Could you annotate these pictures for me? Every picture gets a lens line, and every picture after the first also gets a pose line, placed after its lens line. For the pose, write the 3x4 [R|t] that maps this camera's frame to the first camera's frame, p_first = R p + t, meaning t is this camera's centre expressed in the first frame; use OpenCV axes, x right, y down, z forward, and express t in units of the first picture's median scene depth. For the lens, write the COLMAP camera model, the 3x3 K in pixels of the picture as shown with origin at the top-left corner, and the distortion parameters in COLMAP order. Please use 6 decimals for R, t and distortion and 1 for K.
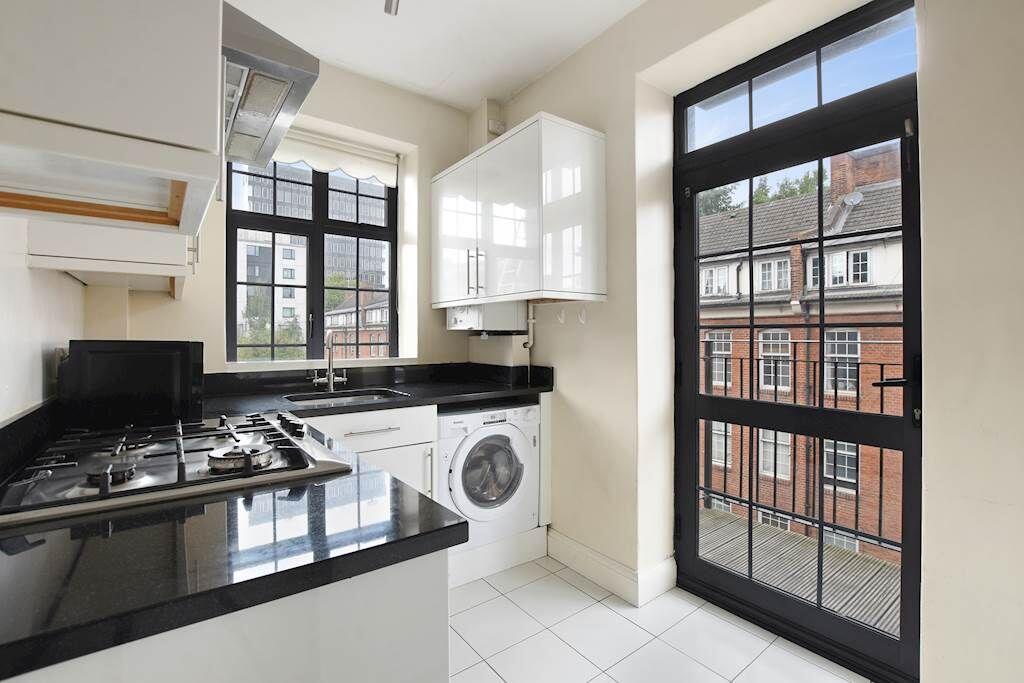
lens RADIAL K [[454.6, 0, 512.0], [0, 454.6, 341.5], [0, 0, 1]] dist [-0.021090, 0.006156]
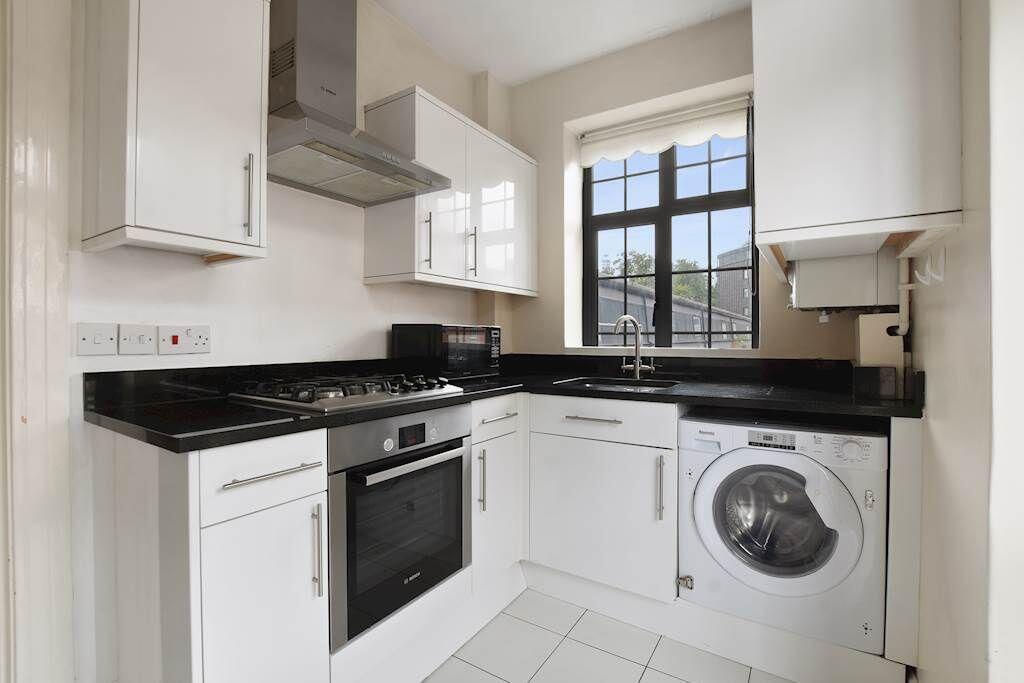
lens RADIAL K [[468.9, 0, 508.0], [0, 468.9, 333.3], [0, 0, 1]] dist [0.001412, 0.000296]
pose [[0.331123, -0.001137, -0.943587, 0.467271], [0.010123, 0.999946, 0.002348, 0.005242], [0.943533, -0.010329, 0.331117, 0.389316]]
